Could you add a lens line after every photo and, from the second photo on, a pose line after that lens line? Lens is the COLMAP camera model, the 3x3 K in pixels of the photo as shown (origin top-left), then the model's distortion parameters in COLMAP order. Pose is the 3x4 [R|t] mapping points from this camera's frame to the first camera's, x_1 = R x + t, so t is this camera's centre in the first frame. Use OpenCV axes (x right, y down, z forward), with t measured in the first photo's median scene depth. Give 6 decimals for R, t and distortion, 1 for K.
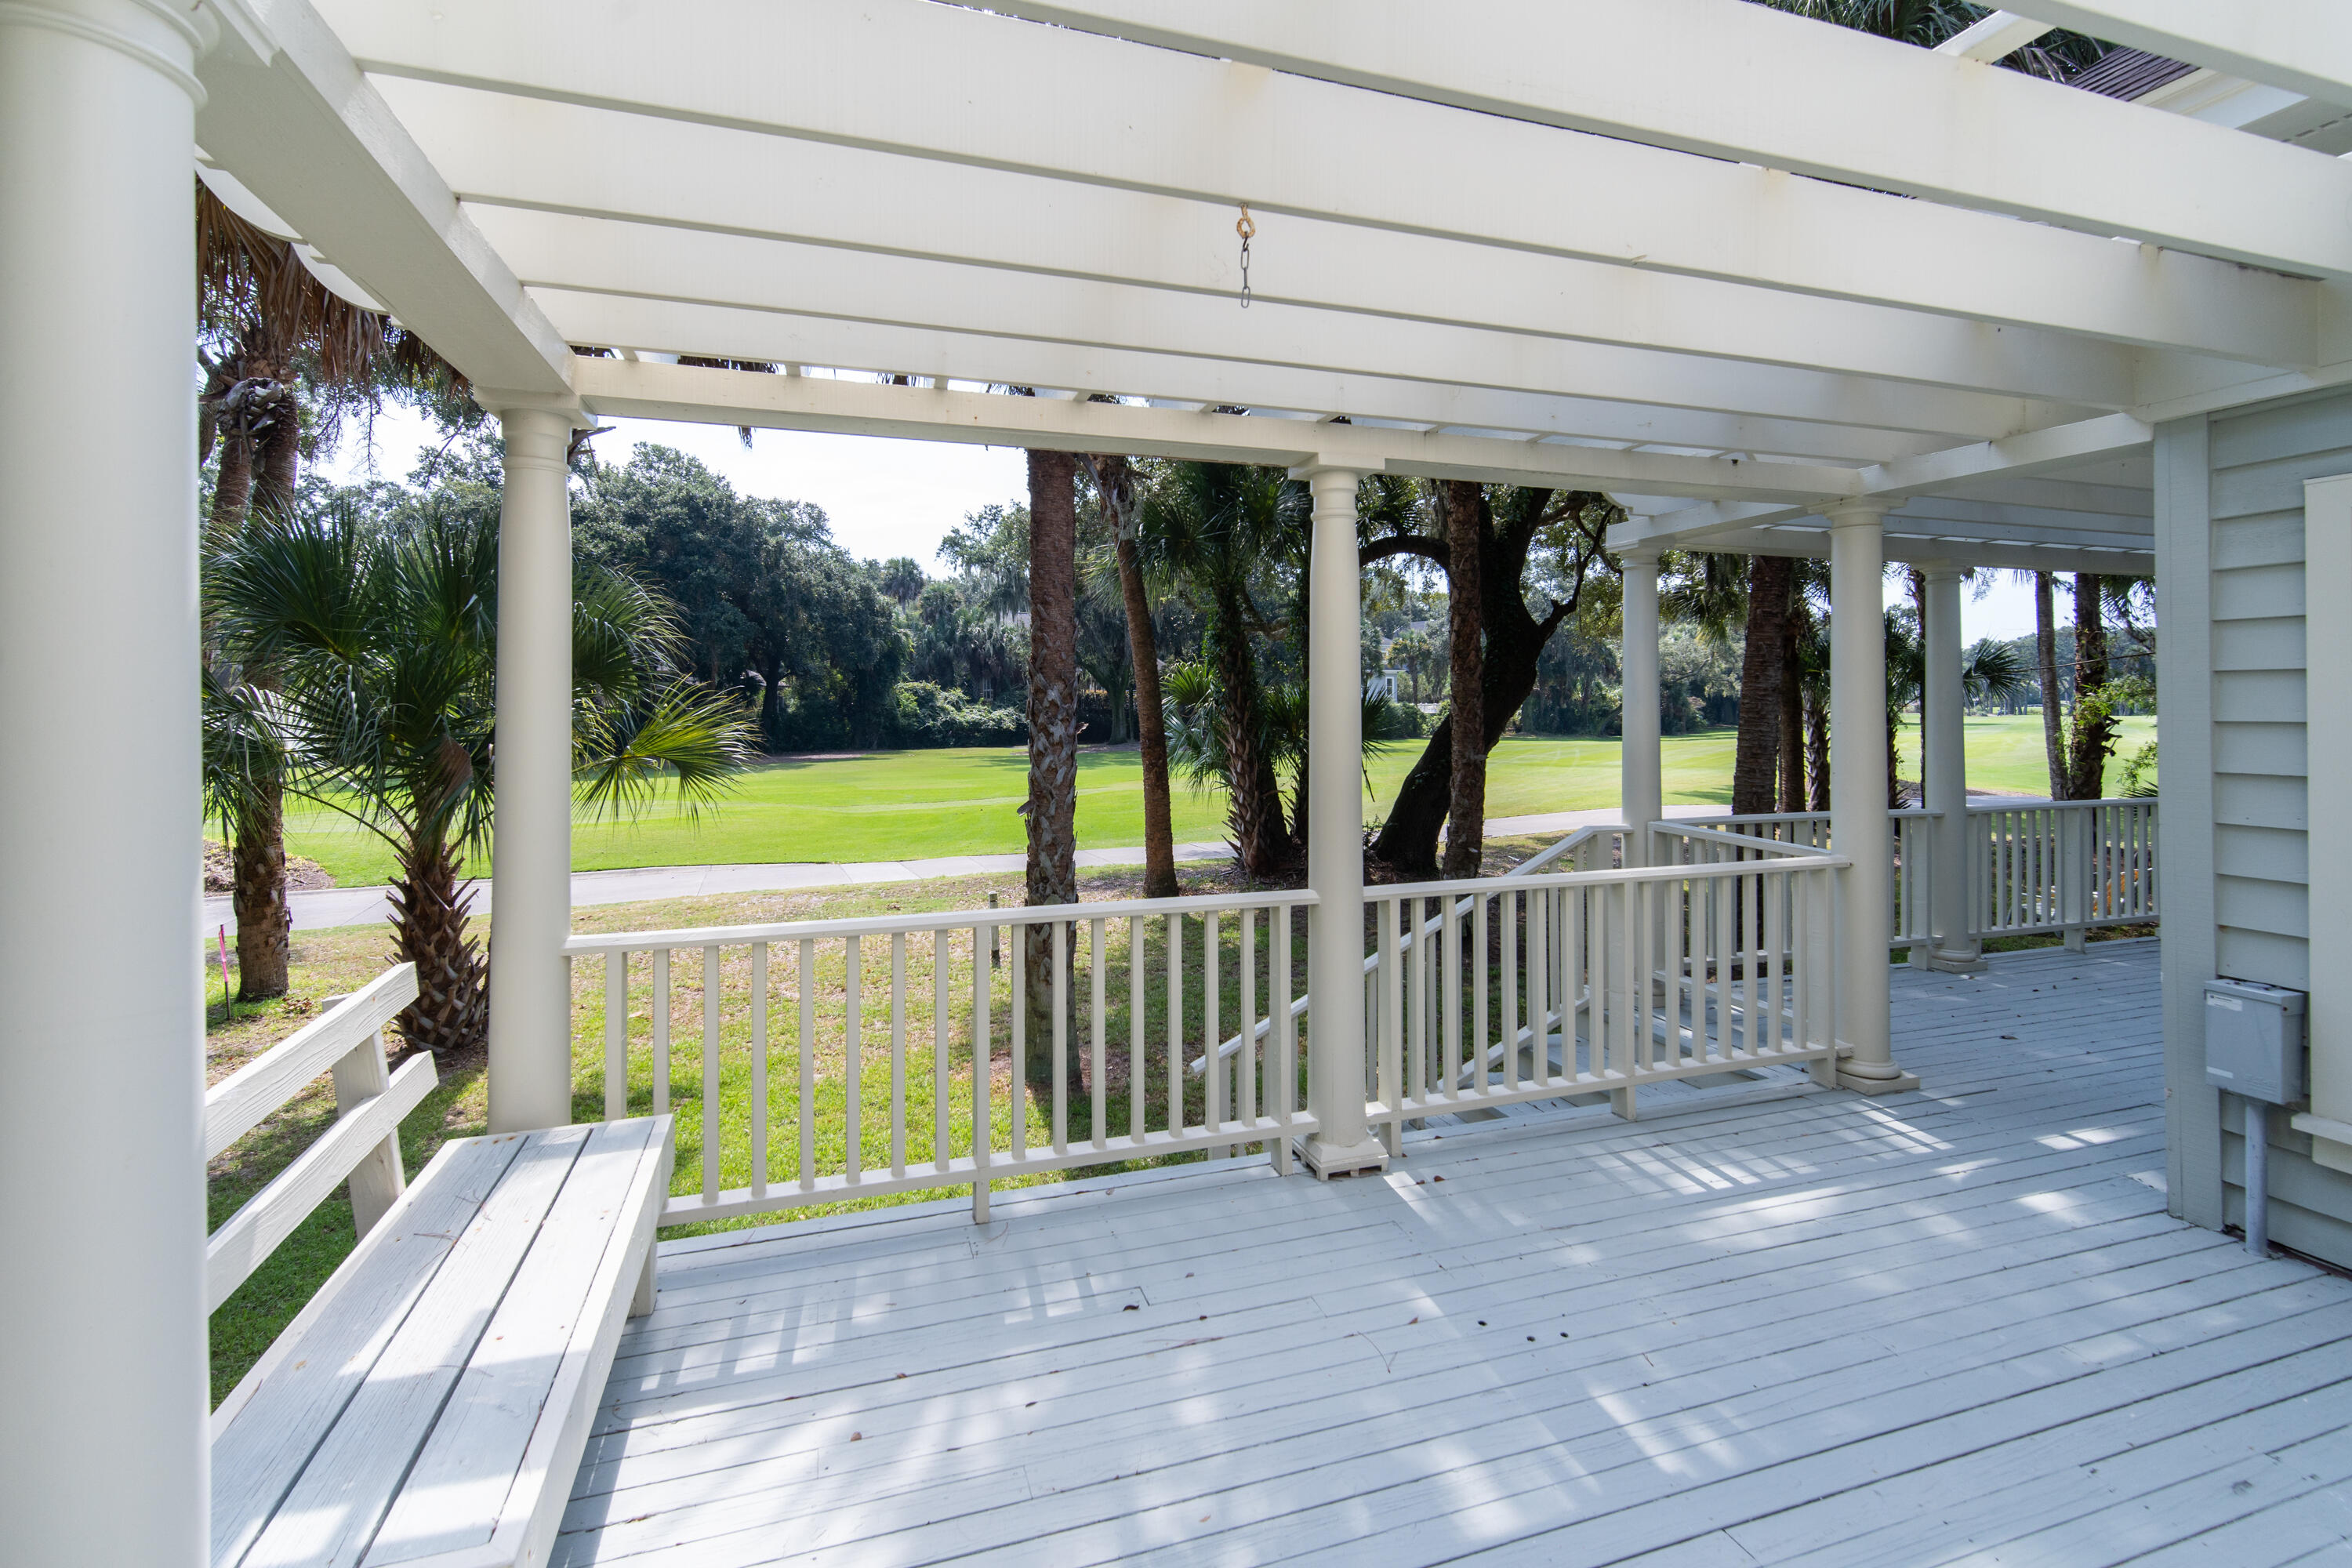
lens RADIAL K [[1010.0, 0, 1160.4], [0, 1010.0, 722.6], [0, 0, 1]] dist [0.014451, 0.000410]
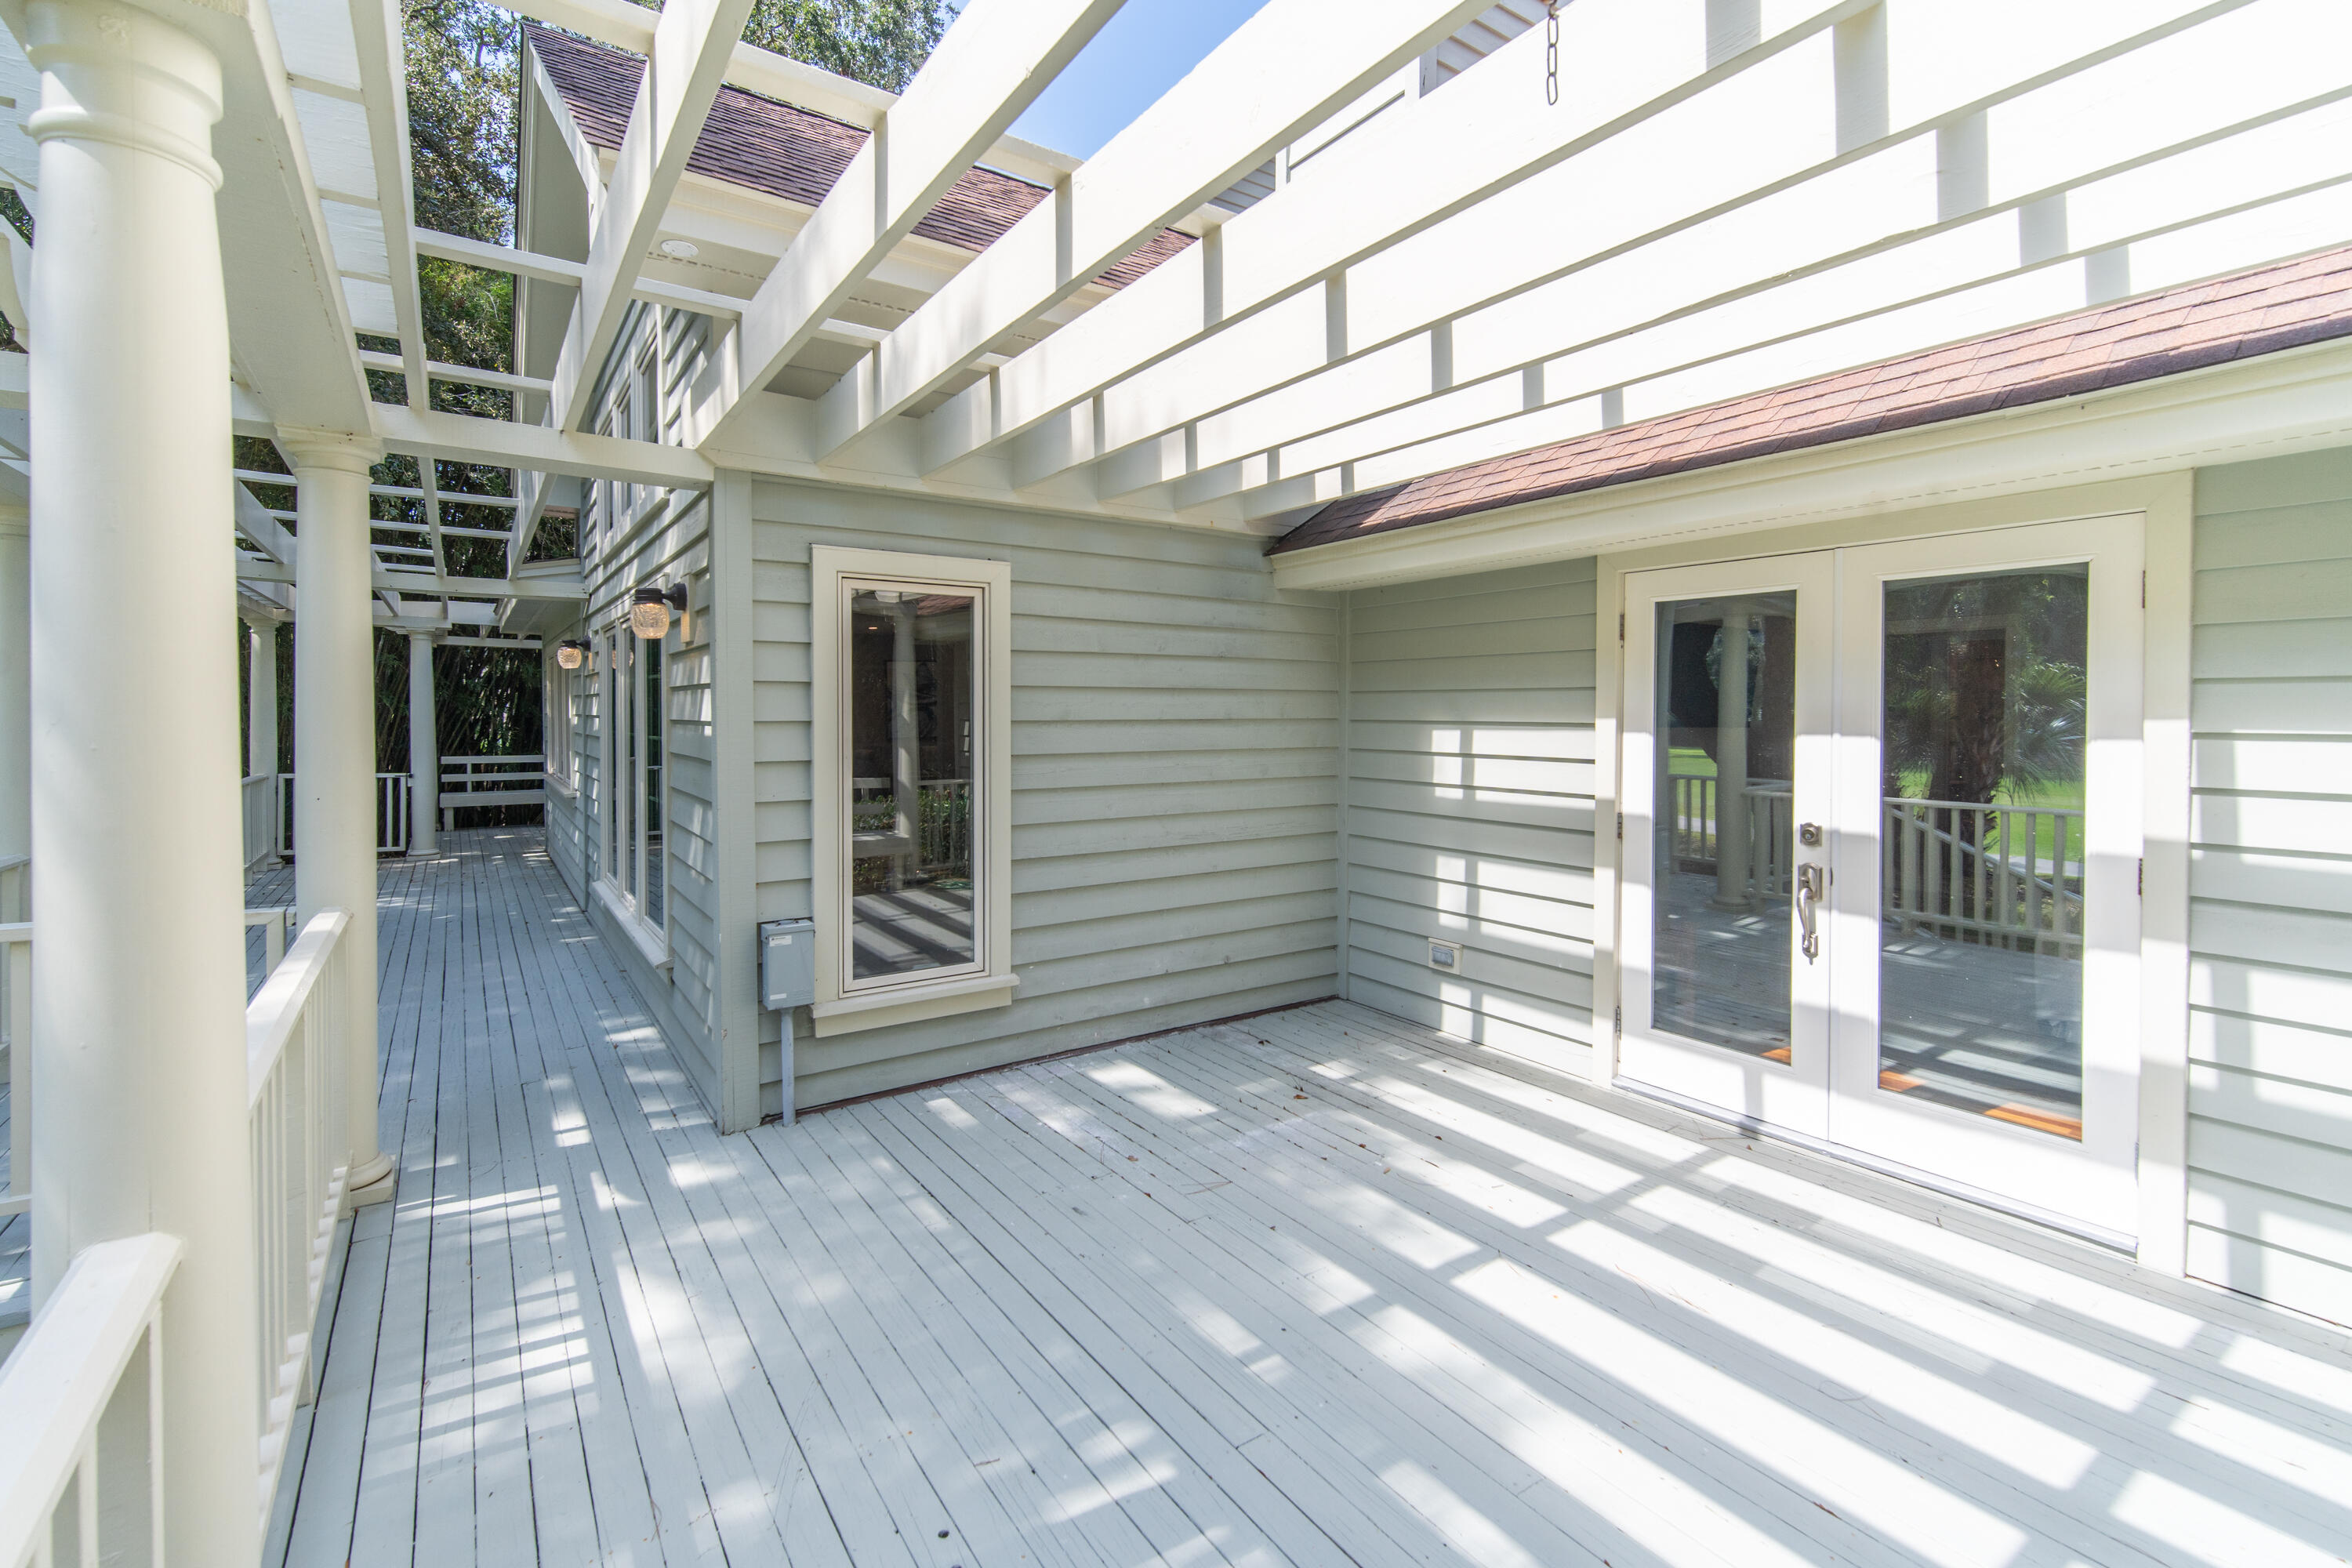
lens RADIAL K [[1010.0, 0, 1209.6], [0, 1010.0, 711.5], [0, 0, 1]] dist [0.014451, 0.000410]
pose [[-0.247748, -0.005107, 0.968811, -0.286973], [0.011801, 0.999896, 0.008289, -0.014539], [-0.968753, 0.013486, -0.247662, 0.724528]]
